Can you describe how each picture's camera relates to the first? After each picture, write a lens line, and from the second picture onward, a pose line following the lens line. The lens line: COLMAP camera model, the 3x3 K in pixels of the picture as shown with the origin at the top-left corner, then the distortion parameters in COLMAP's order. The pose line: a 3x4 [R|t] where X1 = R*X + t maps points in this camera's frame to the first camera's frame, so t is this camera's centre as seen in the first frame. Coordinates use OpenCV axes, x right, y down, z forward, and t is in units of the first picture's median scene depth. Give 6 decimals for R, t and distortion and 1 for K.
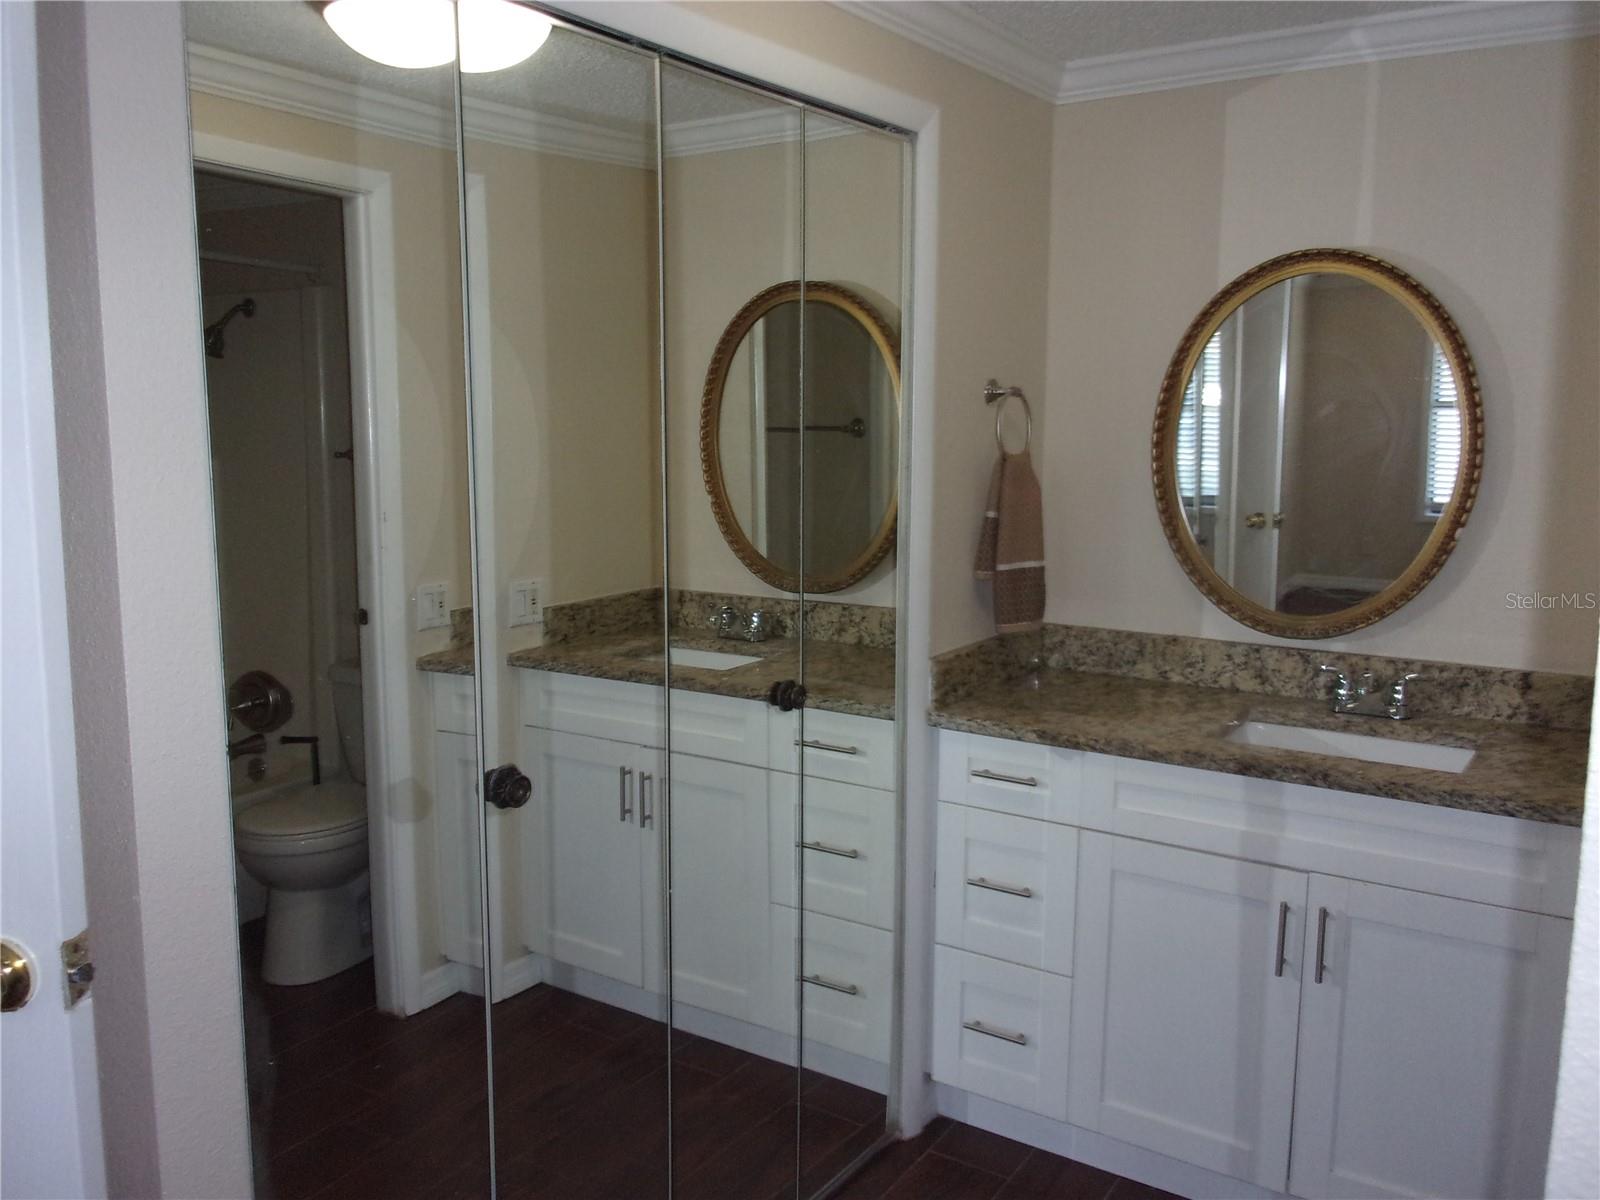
lens RADIAL K [[1351.4, 0, 797.8], [0, 1351.4, 594.9], [0, 0, 1]] dist [0.053028, -0.063499]
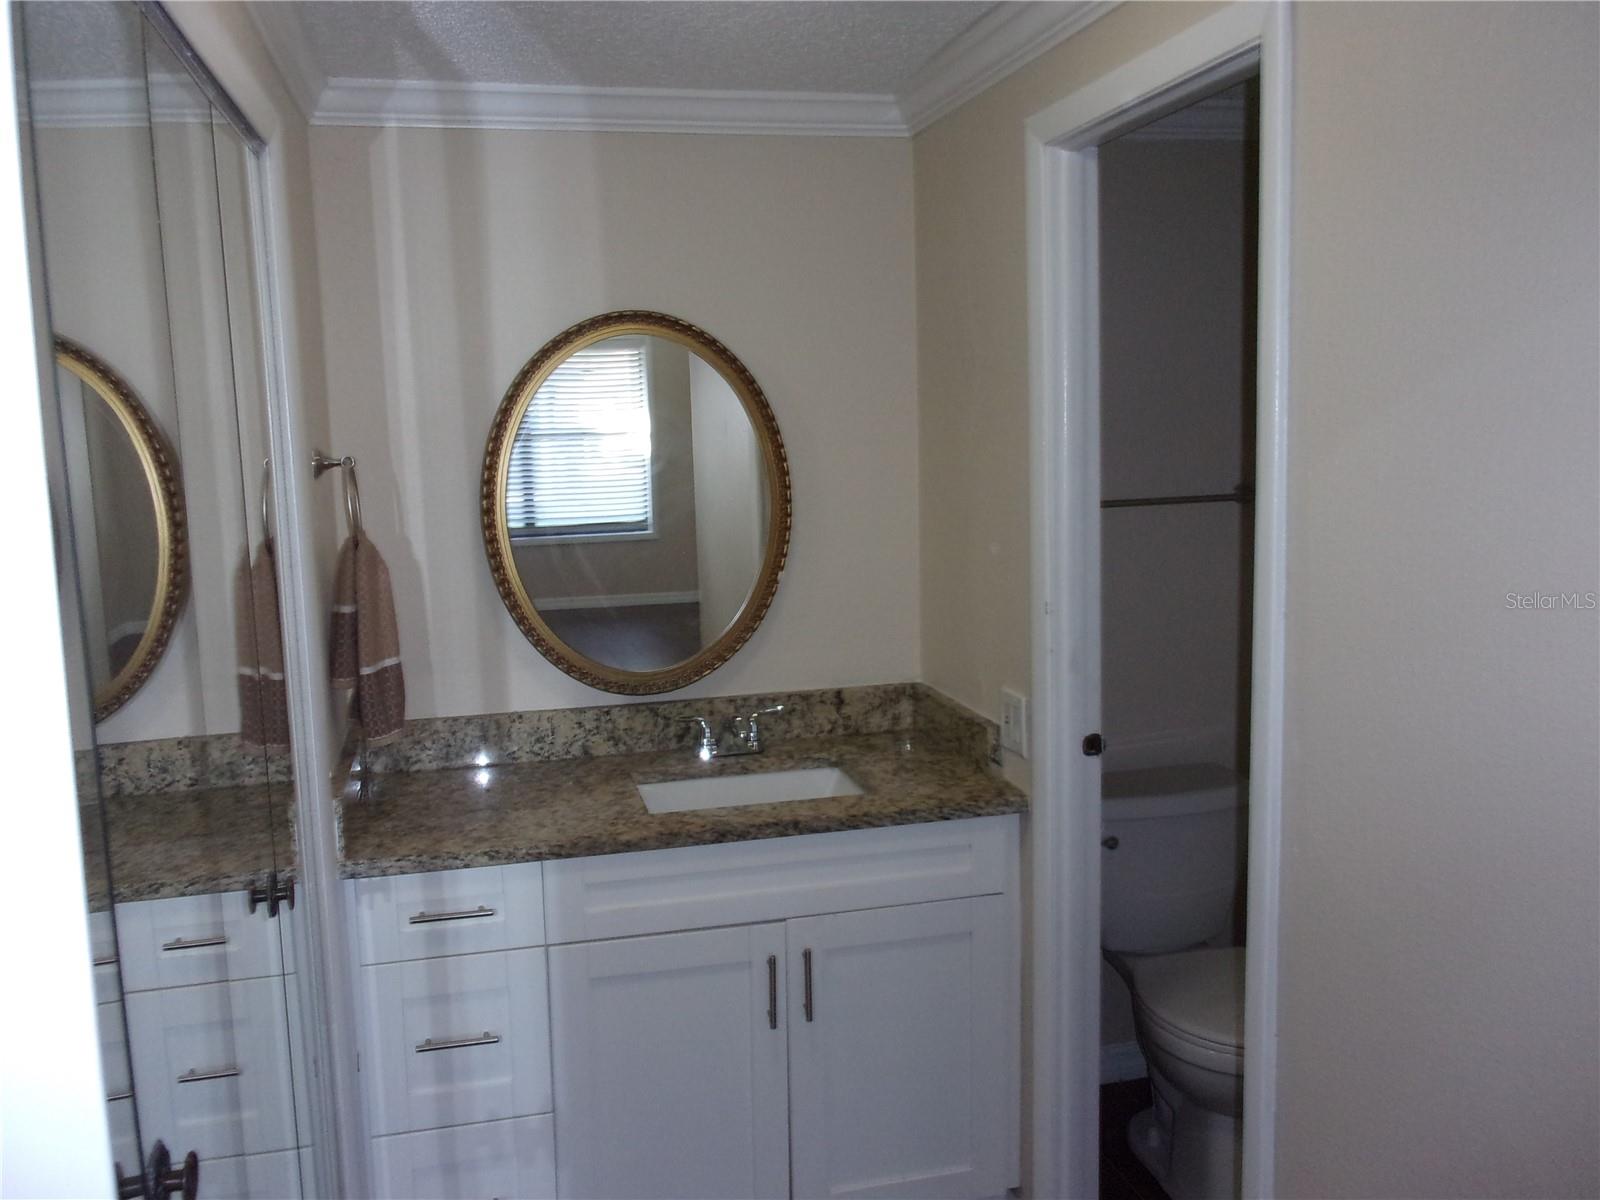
lens RADIAL K [[1351.4, 0, 798.9], [0, 1351.4, 603.0], [0, 0, 1]] dist [0.053028, -0.063499]
pose [[0.677648, -0.122409, 0.725127, -0.283545], [0.130642, 0.990403, 0.045102, -0.067208], [-0.723689, 0.064169, 0.687137, 0.230134]]
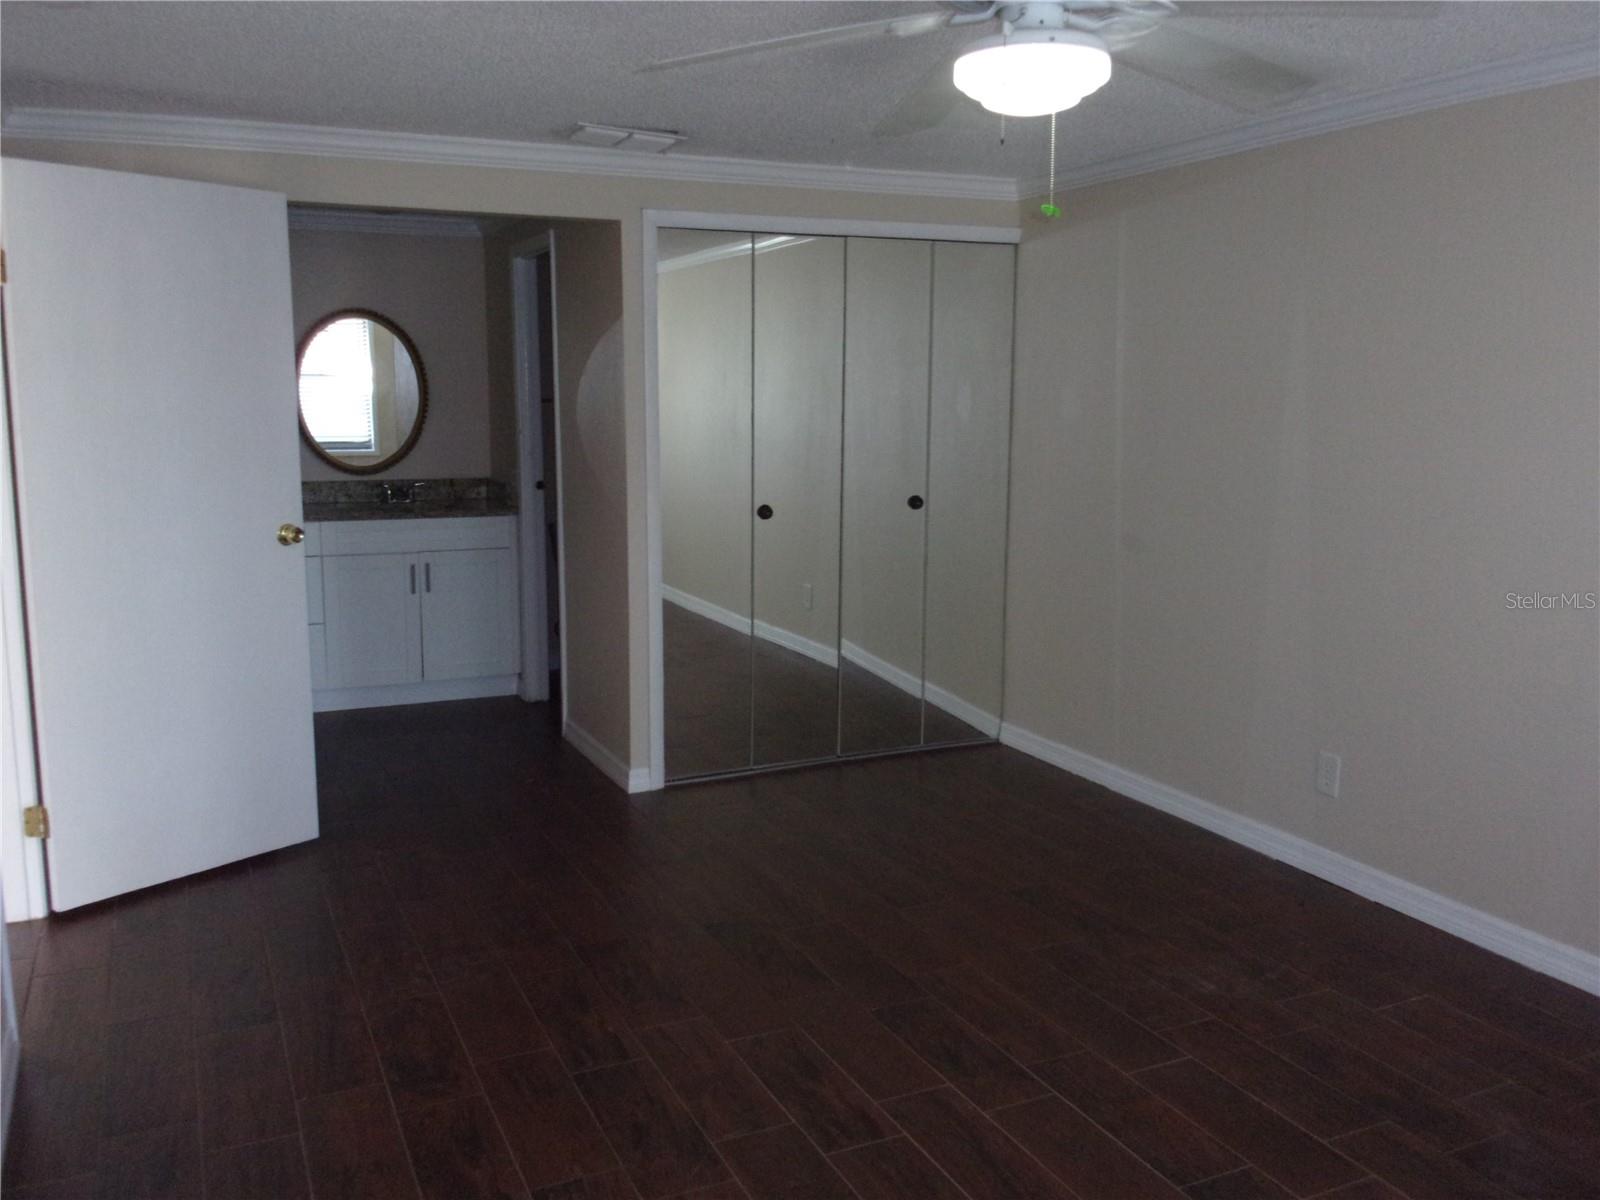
lens RADIAL K [[1351.4, 0, 787.3], [0, 1351.4, 597.3], [0, 0, 1]] dist [0.053028, -0.063499]
pose [[0.537098, -0.130663, 0.833338, -1.231368], [0.112865, 0.990178, 0.082511, 0.131088], [-0.835935, 0.049739, 0.546570, -0.880956]]
